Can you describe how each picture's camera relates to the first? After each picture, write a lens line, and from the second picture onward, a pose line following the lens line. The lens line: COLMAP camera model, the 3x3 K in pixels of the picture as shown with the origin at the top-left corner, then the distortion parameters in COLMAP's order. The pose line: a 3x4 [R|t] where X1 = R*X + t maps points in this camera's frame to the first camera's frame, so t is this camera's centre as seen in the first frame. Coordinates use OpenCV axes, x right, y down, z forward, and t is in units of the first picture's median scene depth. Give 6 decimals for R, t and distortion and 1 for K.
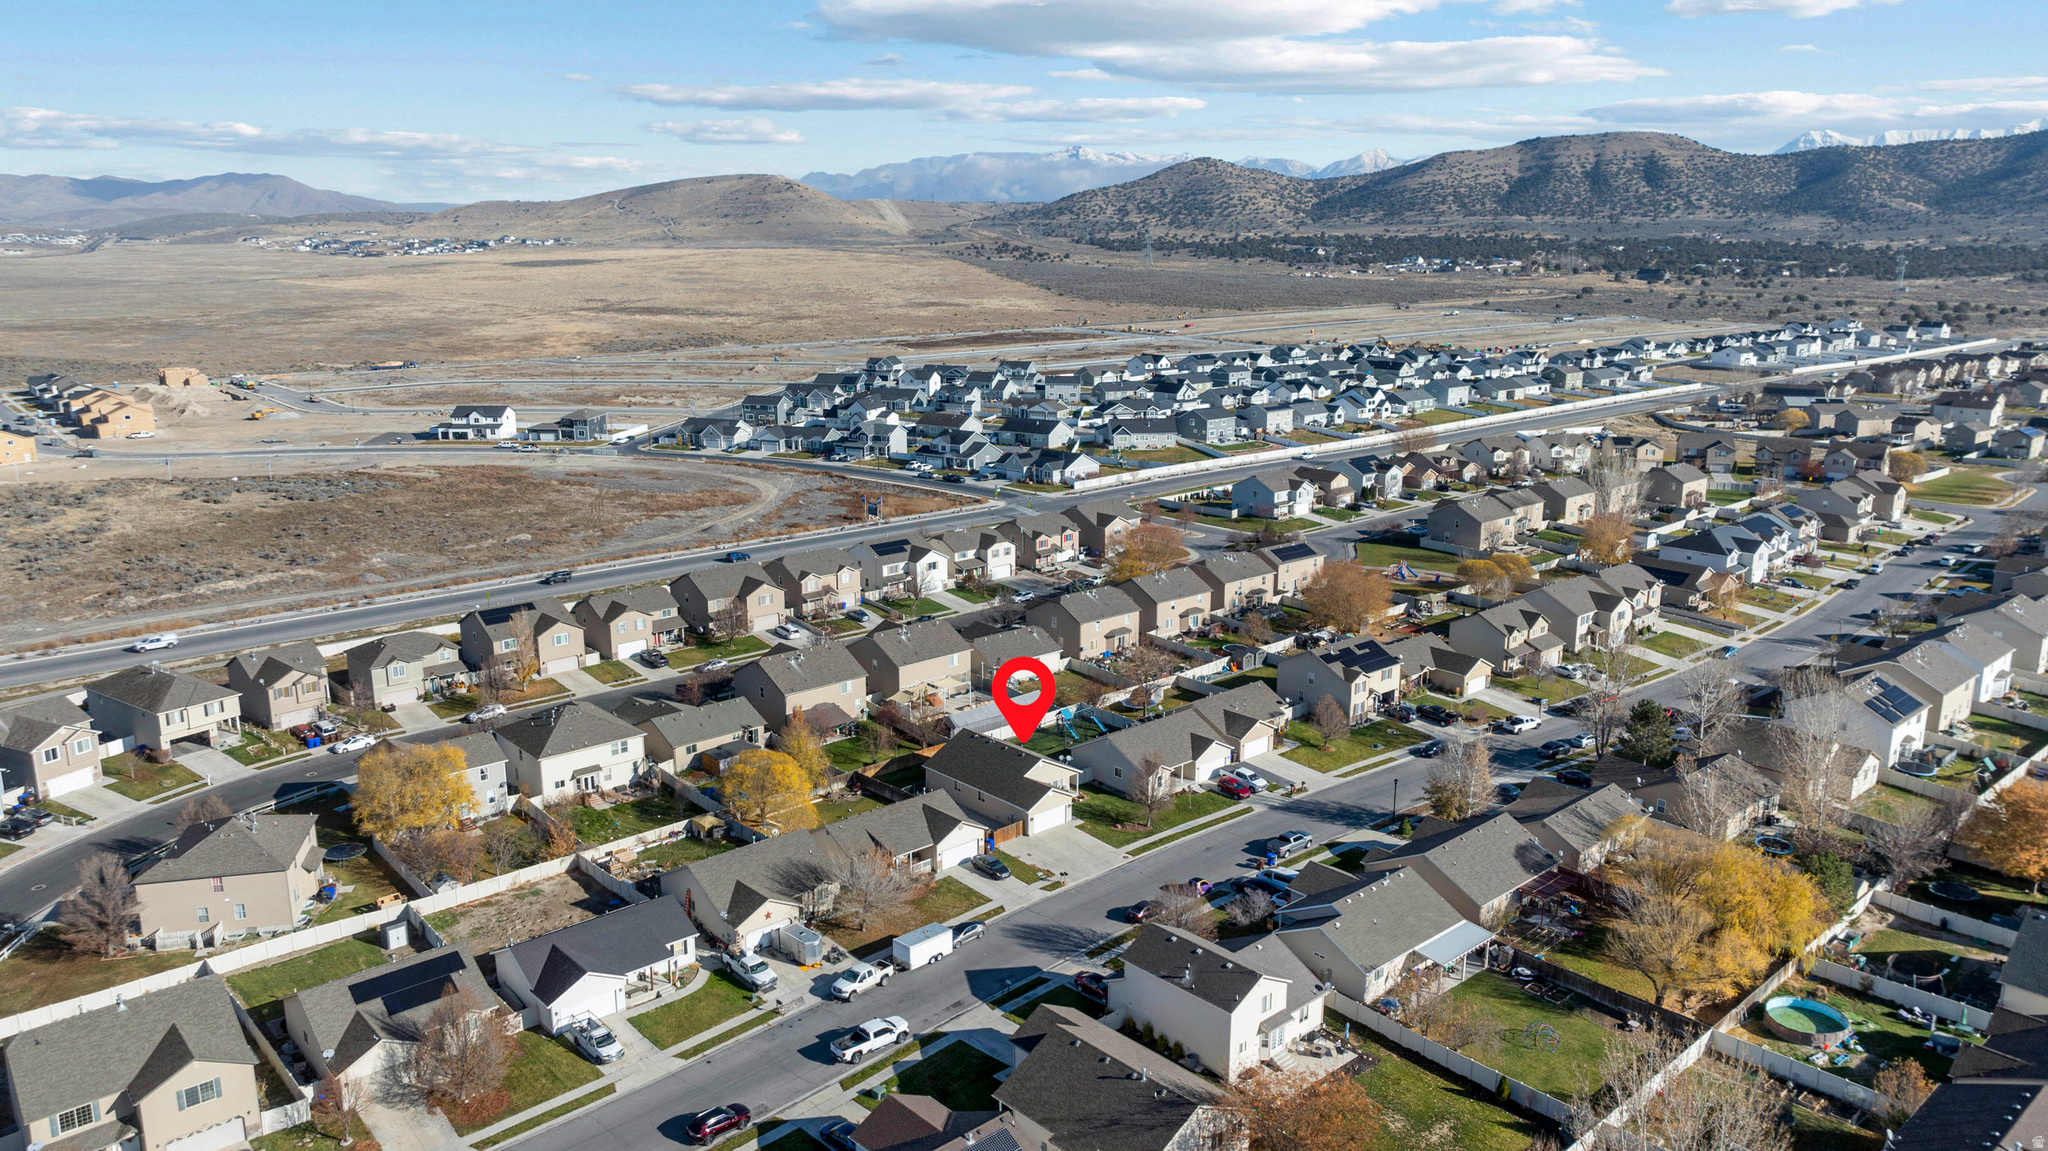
lens RADIAL K [[1443.6, 0, 1025.6], [0, 1443.6, 570.2], [0, 0, 1]] dist [-0.014553, -0.002653]
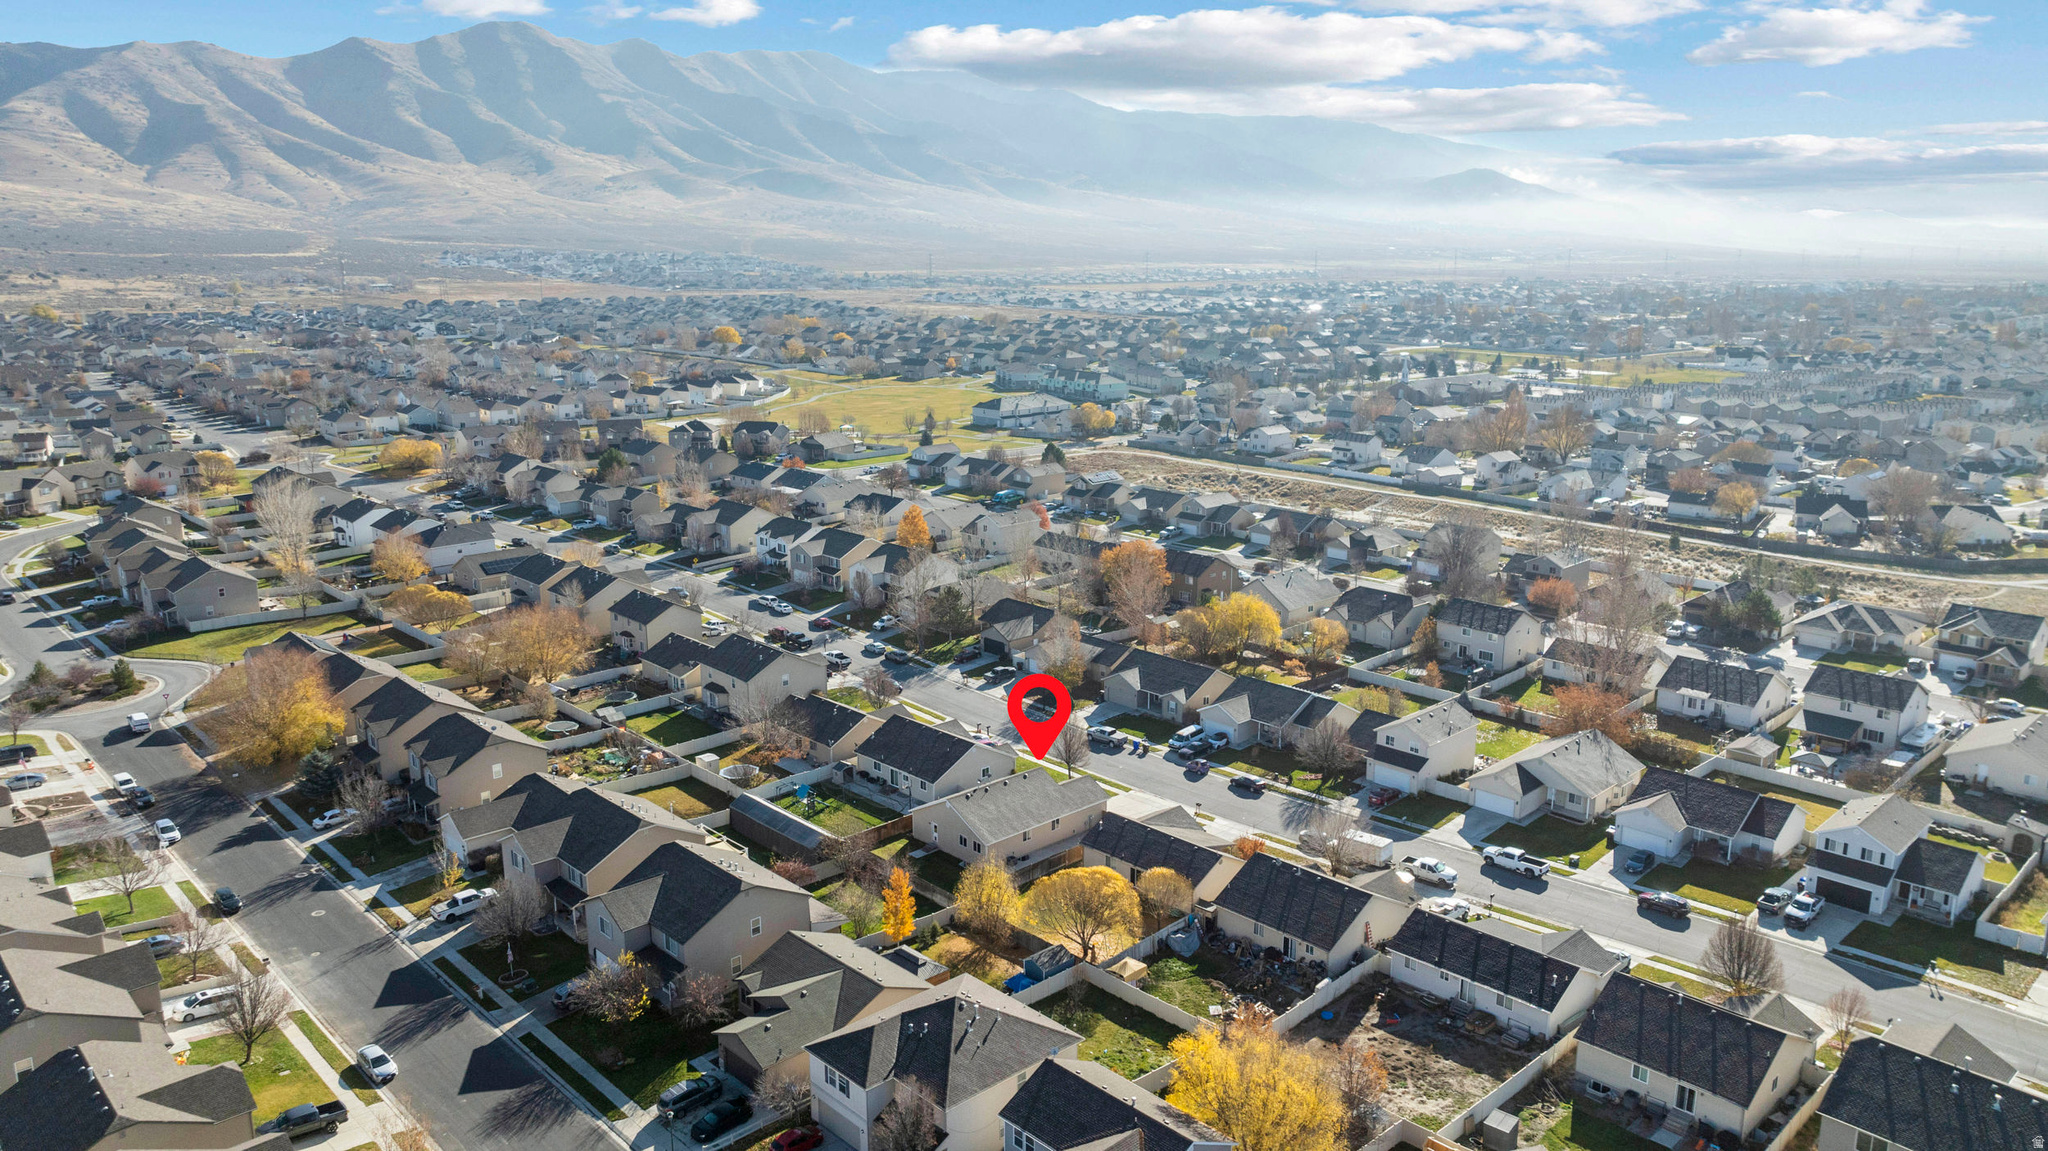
lens RADIAL K [[1459.3, 0, 1026.2], [0, 1459.3, 518.2], [0, 0, 1]] dist [-0.016084, -0.003063]
pose [[-0.025892, -0.190451, 0.981355, -0.364246], [0.231698, 0.953809, 0.191219, -0.087609], [-0.972443, 0.232329, 0.019431, 0.368747]]
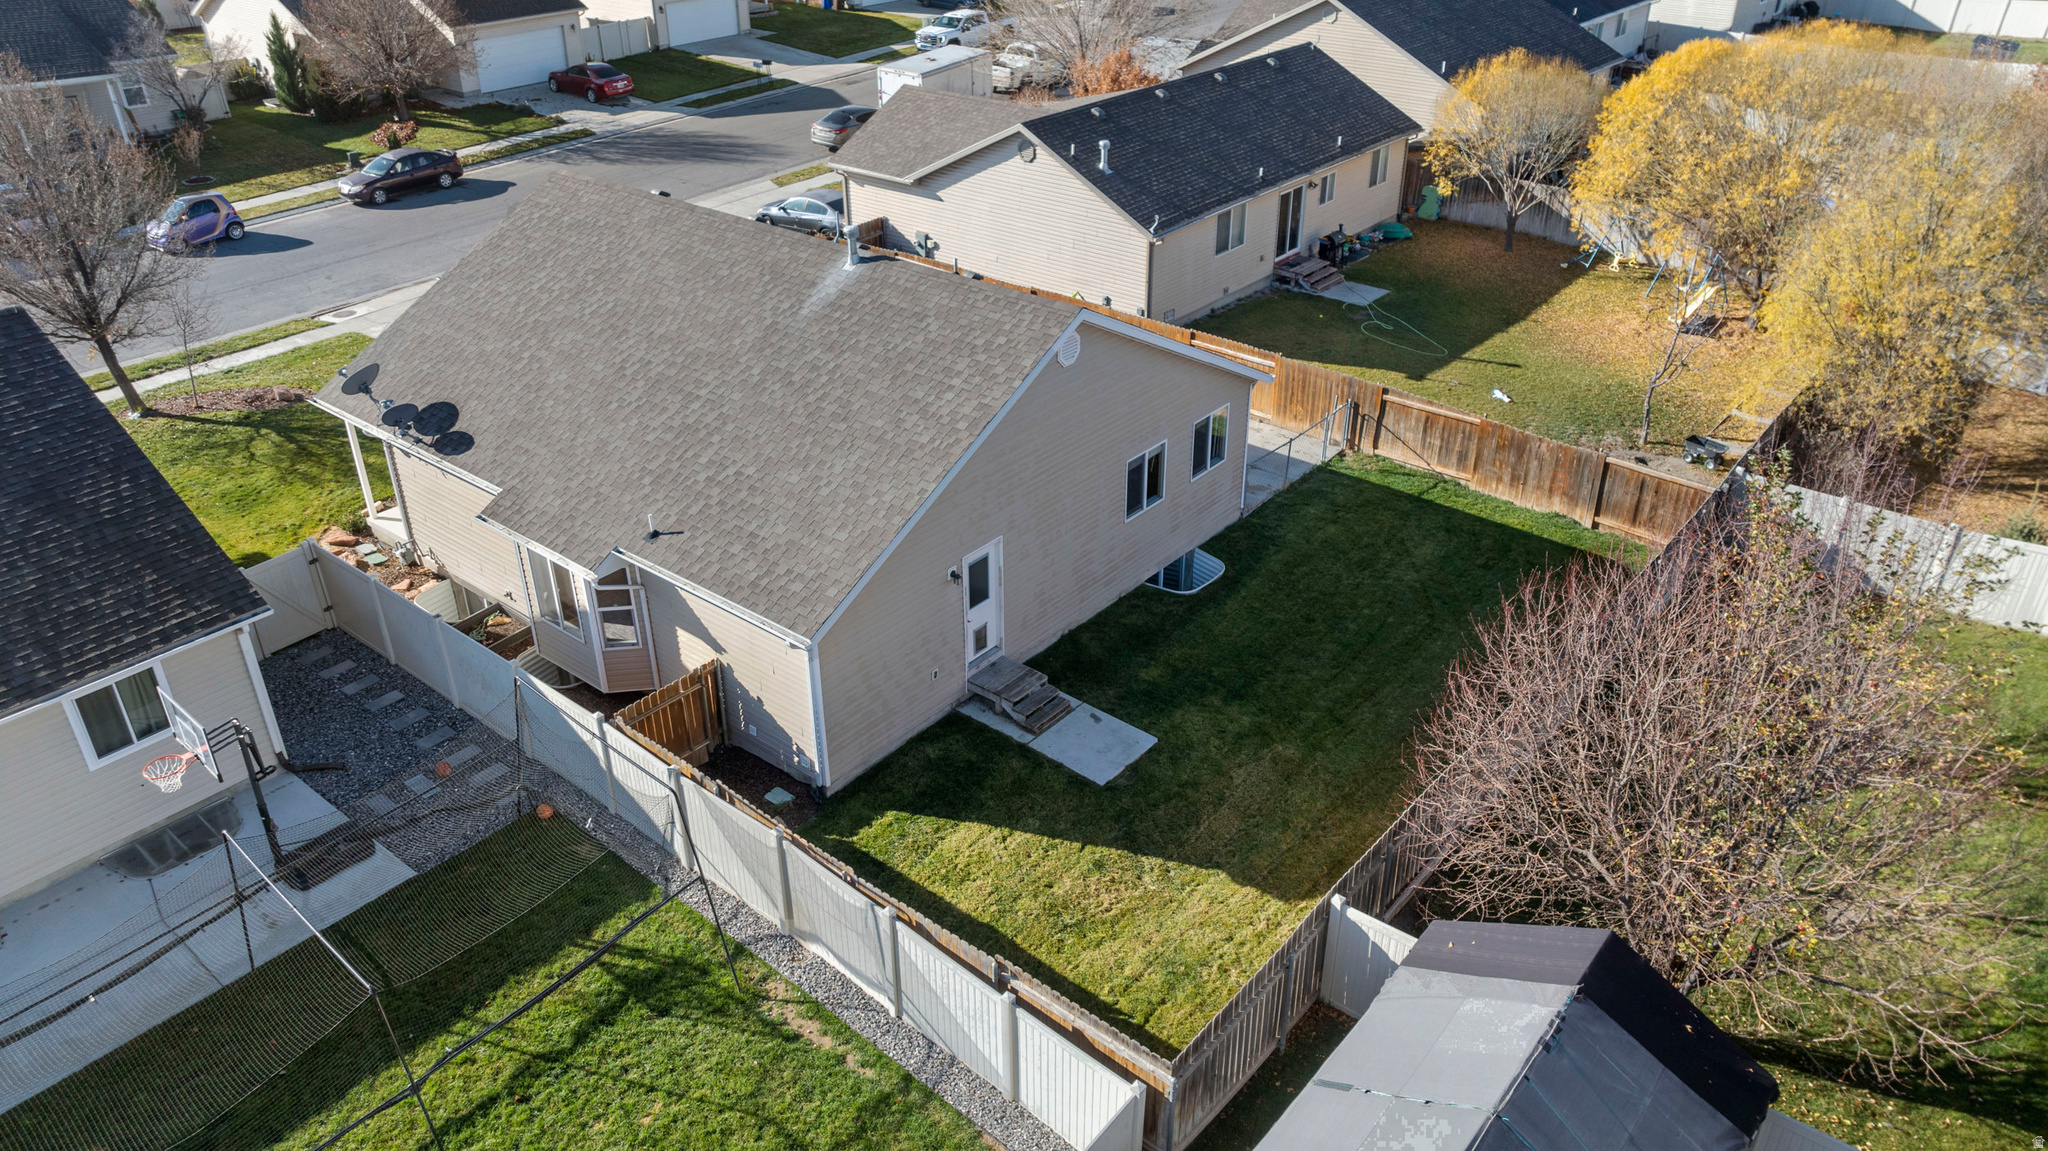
lens RADIAL K [[1459.6, 0, 1008.1], [0, 1459.6, 572.0], [0, 0, 1]] dist [-0.006611, -0.003102]
pose [[-0.989616, 0.080105, -0.119345, -0.007162], [-0.022603, 0.733249, 0.679584, 0.014813], [0.141948, 0.675225, -0.723824, 0.458487]]
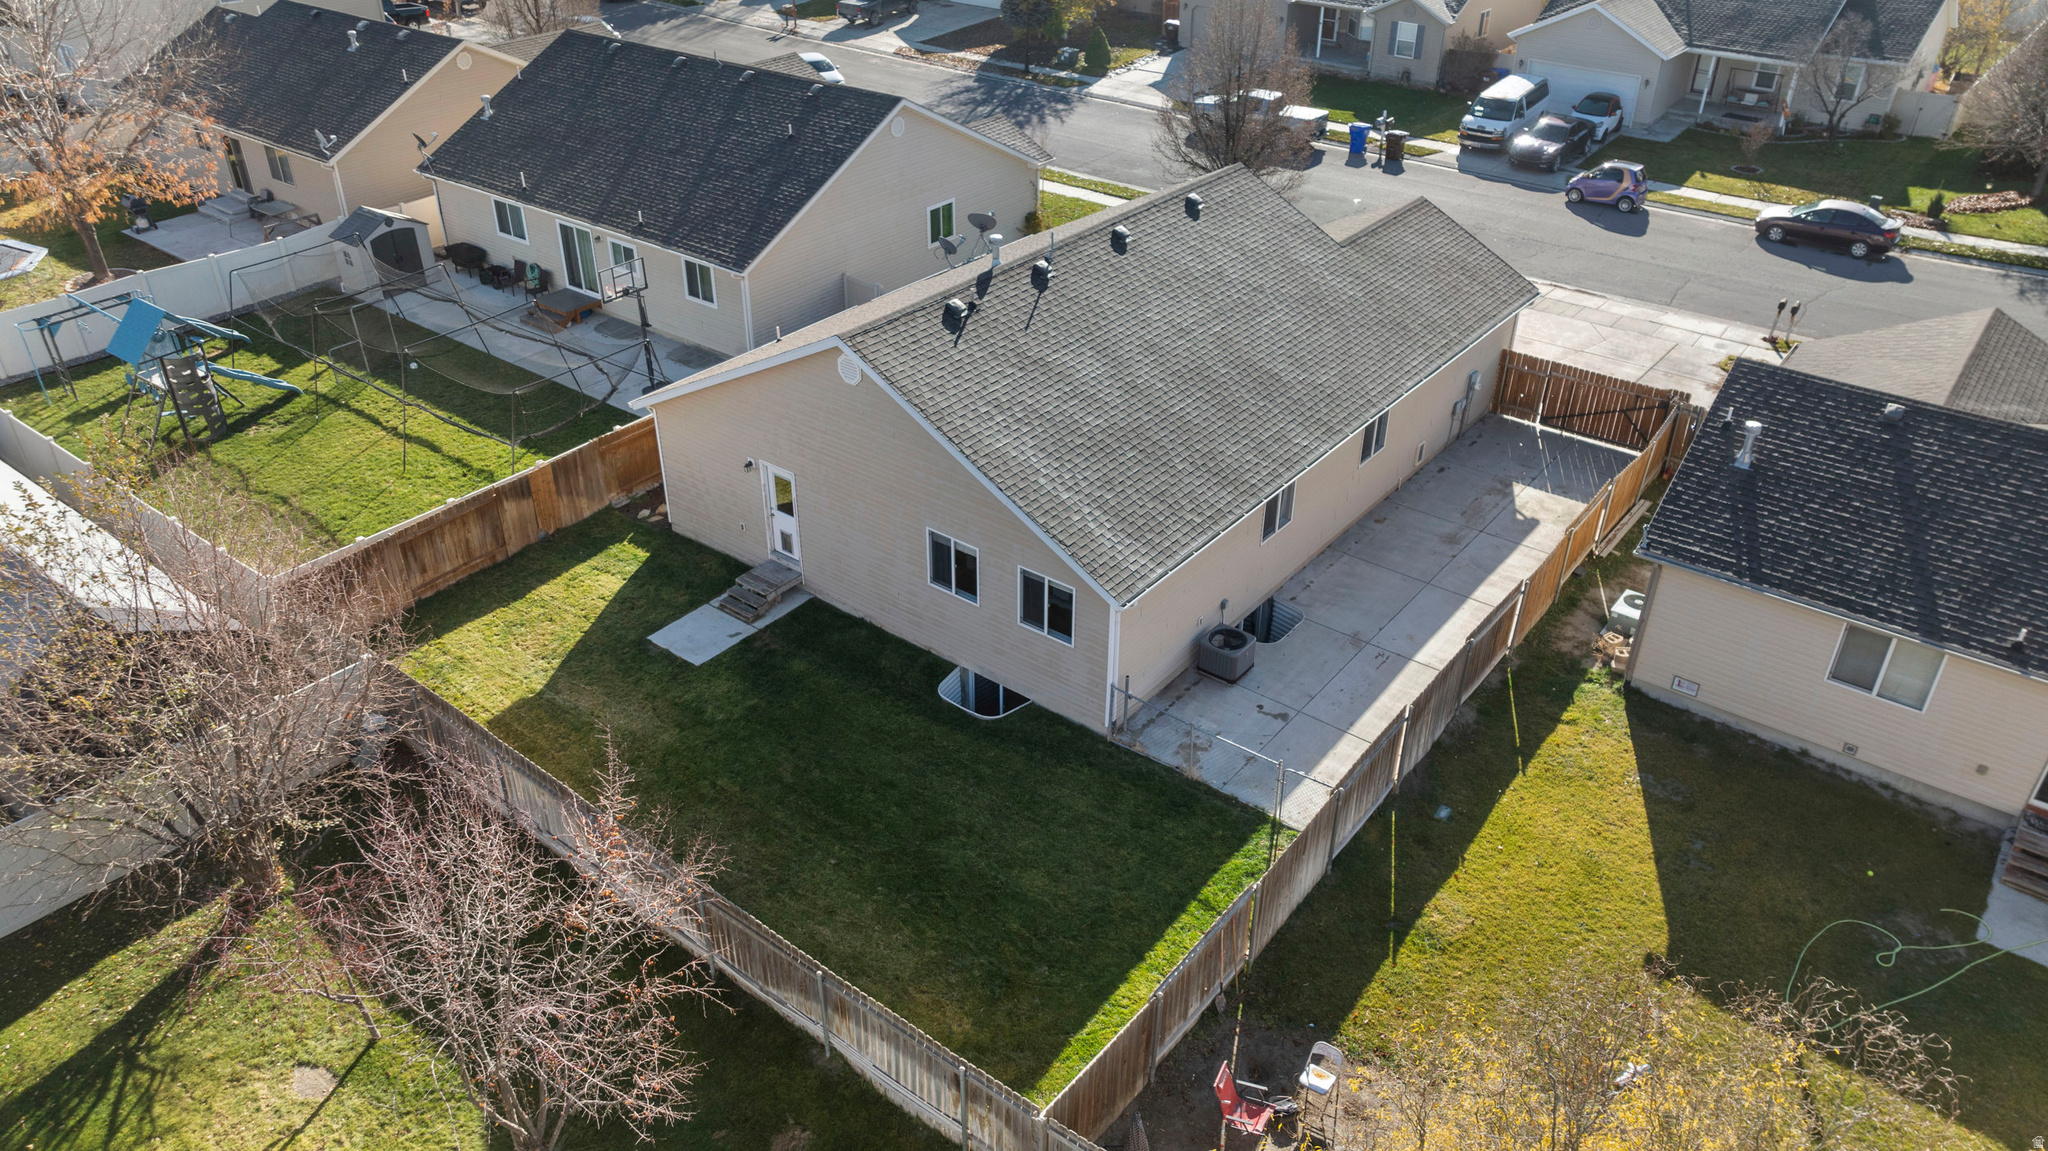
lens RADIAL K [[1459.3, 0, 1026.2], [0, 1459.3, 518.2], [0, 0, 1]] dist [-0.016084, -0.003063]
pose [[-0.176909, -0.488832, 0.854252, -0.075944], [0.218579, 0.826755, 0.518363, 0.020896], [-0.959649, 0.278424, -0.039412, 0.408831]]
